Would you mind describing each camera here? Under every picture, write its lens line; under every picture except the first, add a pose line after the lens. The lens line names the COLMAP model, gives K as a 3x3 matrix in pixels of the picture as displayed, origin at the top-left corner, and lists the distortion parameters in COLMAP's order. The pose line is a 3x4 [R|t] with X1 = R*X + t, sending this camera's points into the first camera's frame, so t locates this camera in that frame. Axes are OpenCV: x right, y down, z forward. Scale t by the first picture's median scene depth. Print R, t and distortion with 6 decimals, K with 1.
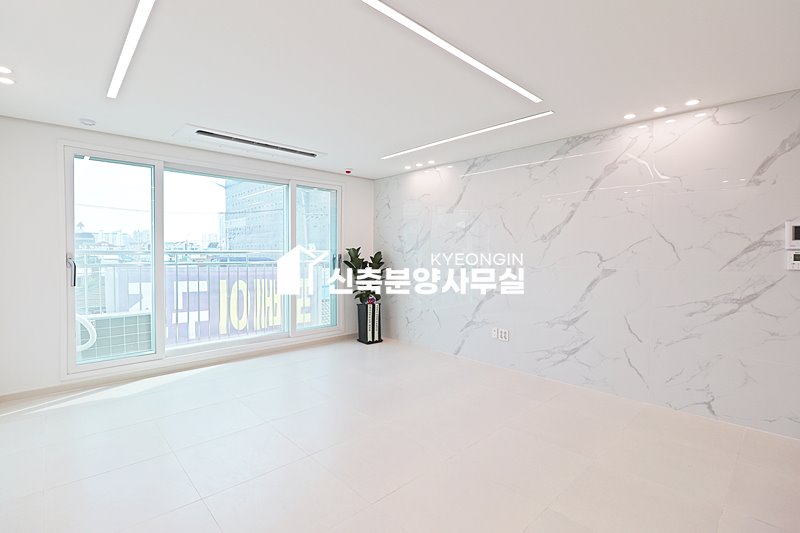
lens RADIAL K [[374.6, 0, 399.7], [0, 374.6, 260.9], [0, 0, 1]] dist [-0.017374, -0.002194]
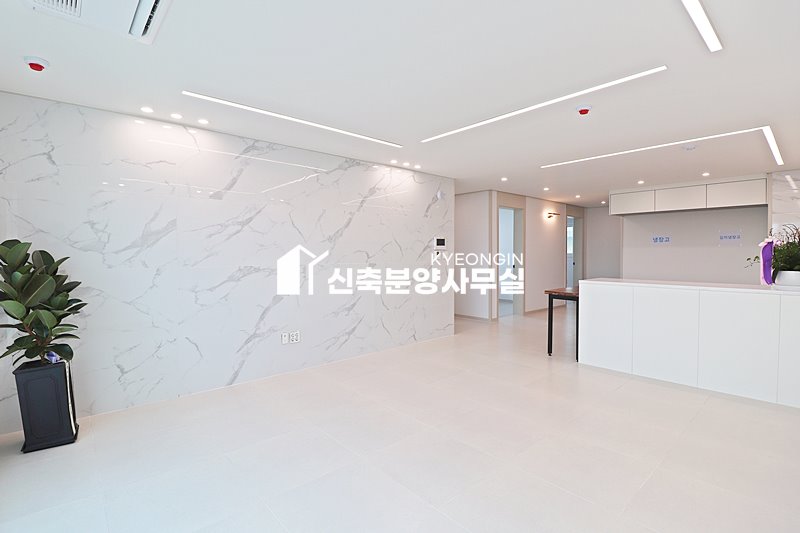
lens RADIAL K [[374.6, 0, 396.7], [0, 374.6, 262.5], [0, 0, 1]] dist [-0.017374, -0.002194]
pose [[0.027248, -0.028608, 0.999219, -0.731183], [0.025142, 0.999294, 0.027924, -0.016303], [-0.999312, 0.024361, 0.027948, 0.763882]]
